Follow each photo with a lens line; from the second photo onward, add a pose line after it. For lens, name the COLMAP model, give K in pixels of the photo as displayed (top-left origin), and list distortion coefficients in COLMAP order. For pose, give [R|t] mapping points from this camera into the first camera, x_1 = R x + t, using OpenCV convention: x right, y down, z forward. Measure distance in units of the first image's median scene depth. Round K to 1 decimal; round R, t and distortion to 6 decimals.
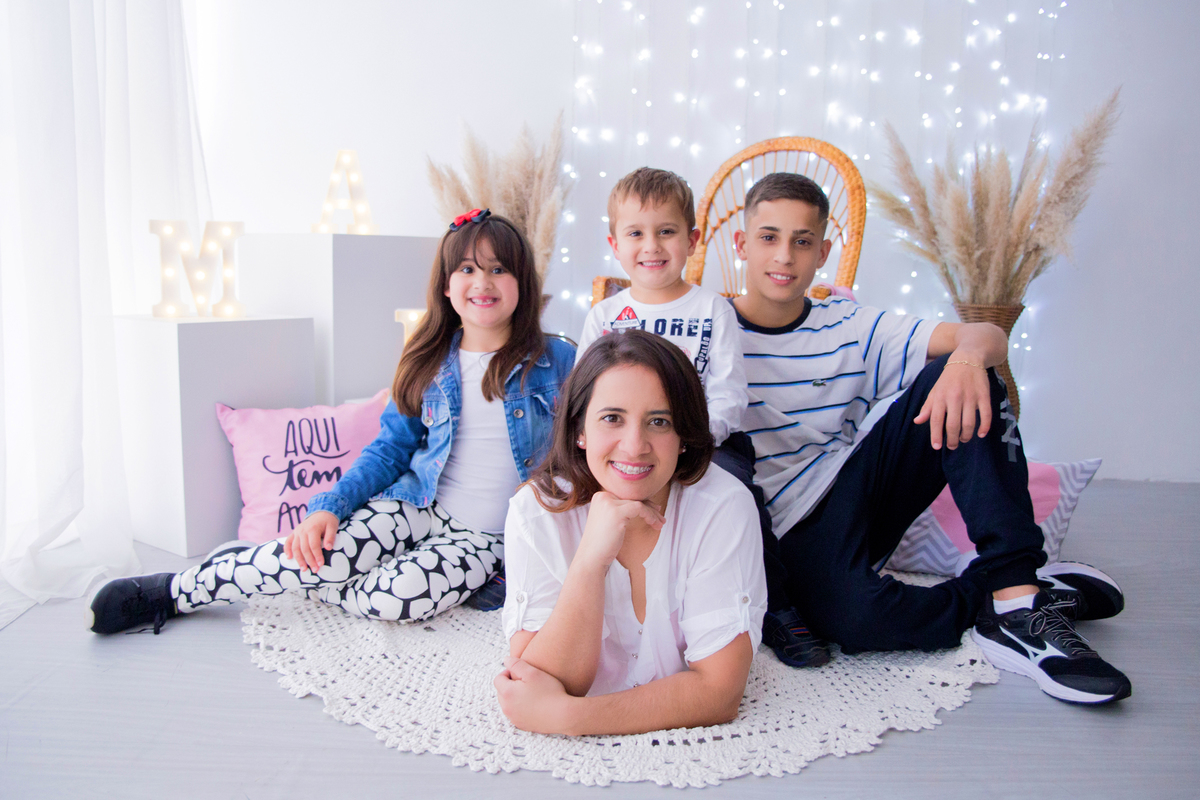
lens RADIAL K [[1103.8, 0, 611.5], [0, 1103.8, 424.6], [0, 0, 1]] dist [-0.050235, 0.000000]
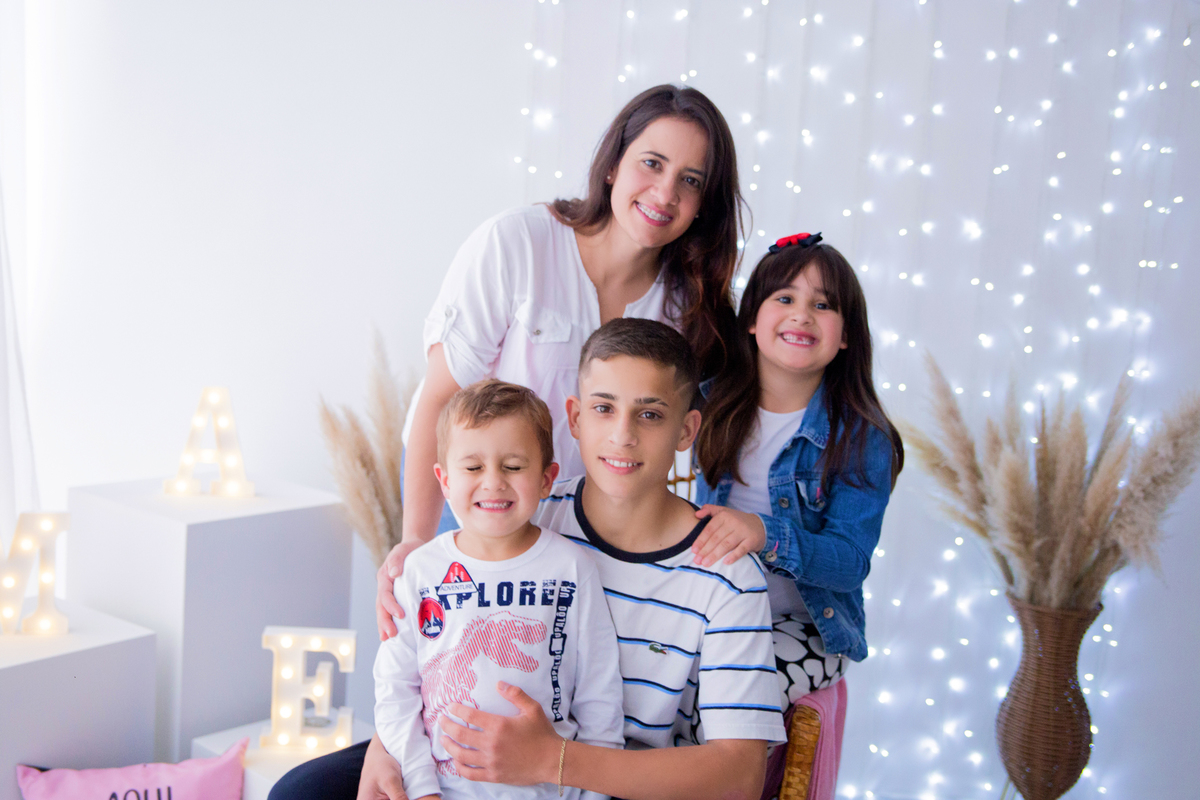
lens RADIAL K [[1559.9, 0, 606.7], [0, 1559.9, 370.5], [0, 0, 1]] dist [0.063276, 0.000000]
pose [[0.998729, 0.044798, -0.023077, 0.057147], [-0.045220, 0.998813, -0.018104, -0.245490], [0.022239, 0.019125, 0.999570, -0.093531]]
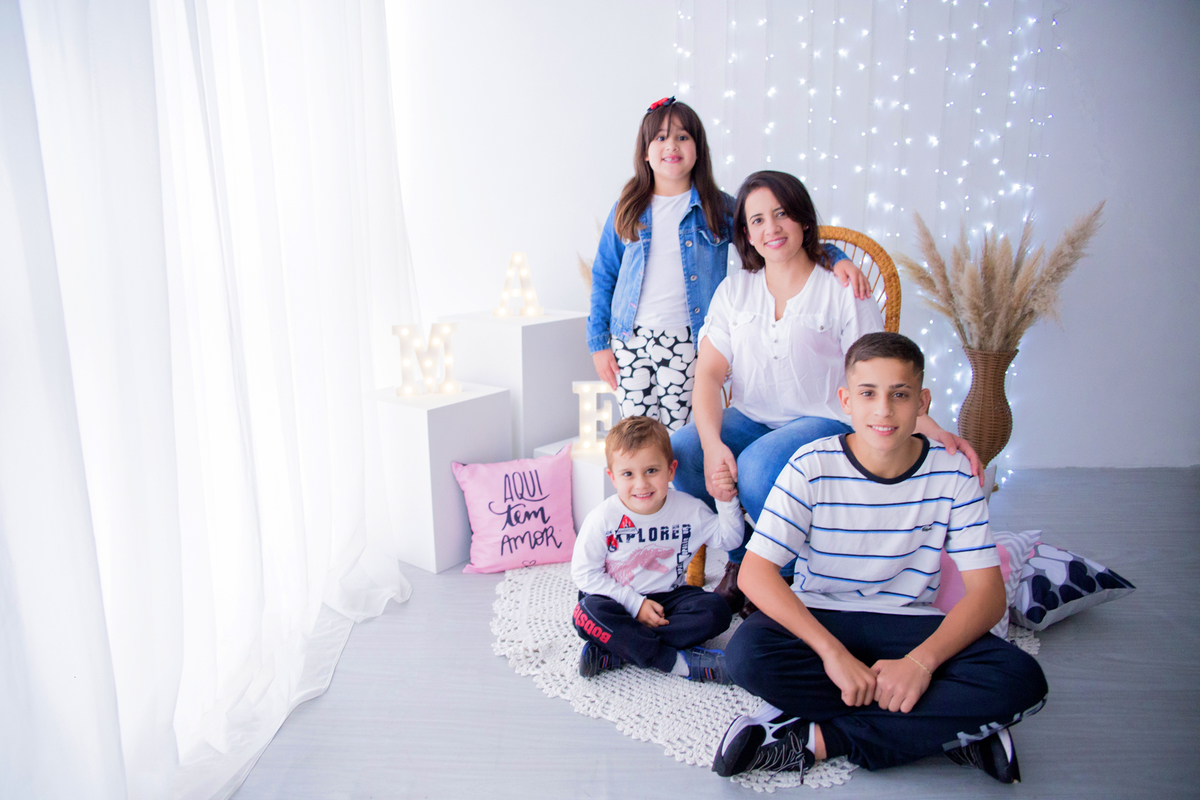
lens RADIAL K [[891.6, 0, 572.0], [0, 891.6, 404.7], [0, 0, 1]] dist [-0.103364, 0.061135]
pose [[0.999489, -0.020432, -0.024564, -0.148574], [0.022489, 0.995988, 0.086616, -0.152408], [0.022695, -0.087124, 0.995939, -0.081946]]
